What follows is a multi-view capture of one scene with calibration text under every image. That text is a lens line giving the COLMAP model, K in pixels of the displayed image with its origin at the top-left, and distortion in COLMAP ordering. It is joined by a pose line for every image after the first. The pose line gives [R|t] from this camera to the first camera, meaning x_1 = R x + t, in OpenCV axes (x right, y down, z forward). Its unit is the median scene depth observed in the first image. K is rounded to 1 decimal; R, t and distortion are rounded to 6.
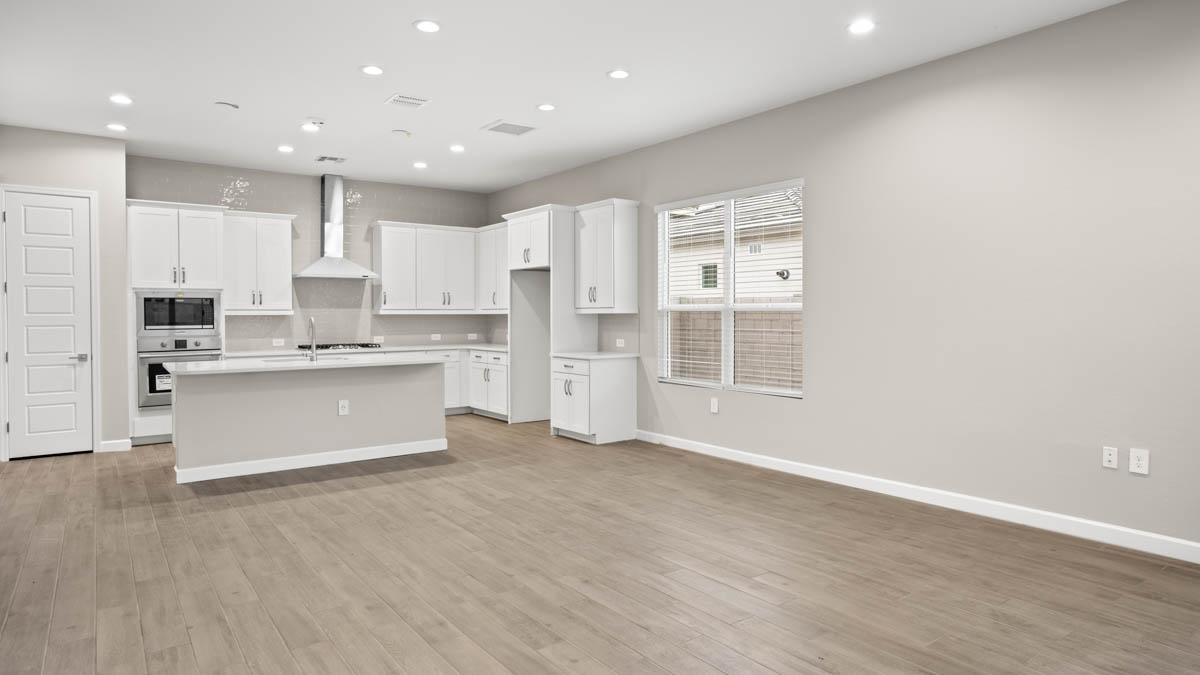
lens RADIAL K [[700.5, 0, 606.3], [0, 700.5, 324.5], [0, 0, 1]] dist [-0.045259, 0.036985]
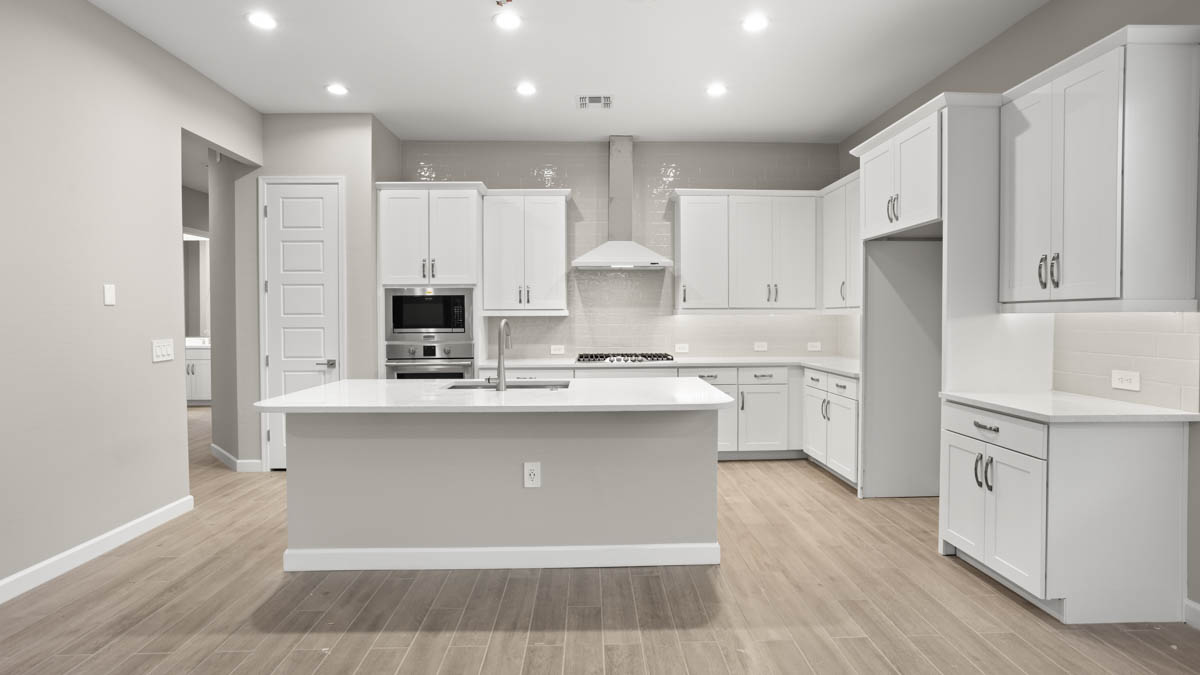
lens RADIAL K [[570.4, 0, 601.3], [0, 570.4, 326.8], [0, 0, 1]] dist [-0.048946, 0.026792]
pose [[0.816808, 0.010902, -0.576807, -0.049500], [-0.008026, 0.999939, 0.007534, -0.007561], [0.576854, -0.001524, 0.816846, 0.559768]]
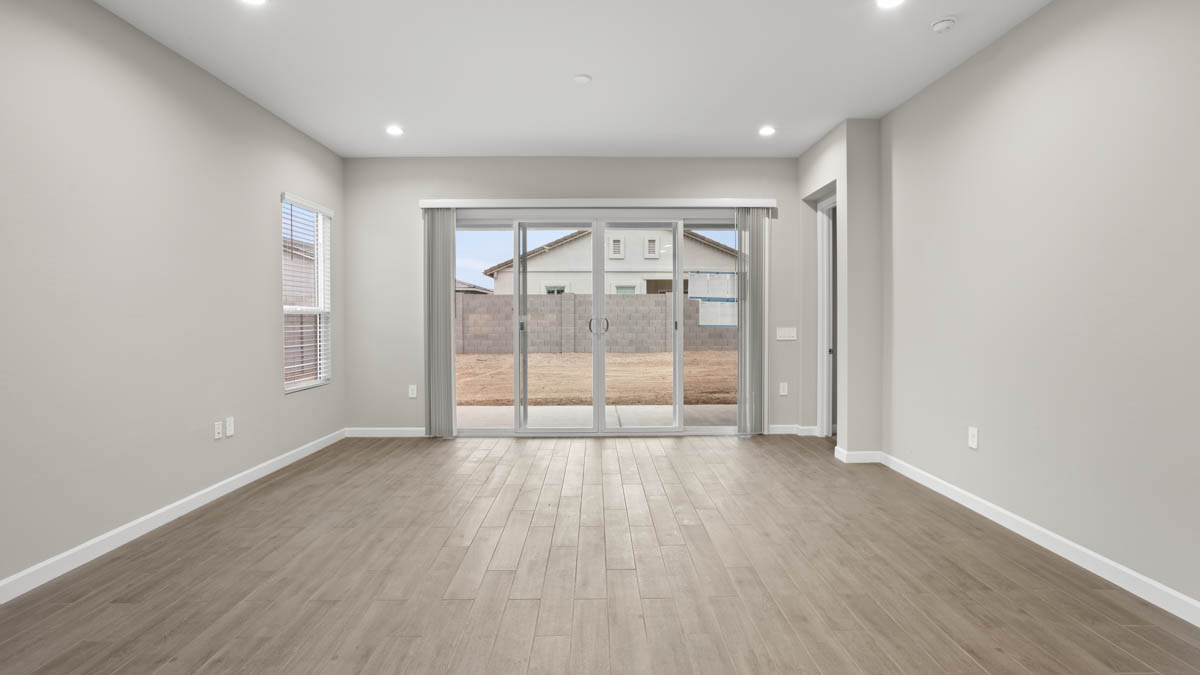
lens RADIAL K [[577.1, 0, 603.7], [0, 577.1, 325.6], [0, 0, 1]] dist [-0.048699, 0.032500]
pose [[-0.814190, -0.004190, 0.580584, -0.251572], [0.014311, 0.999525, 0.027283, -0.010379], [-0.580423, 0.030522, -0.813743, 0.787913]]
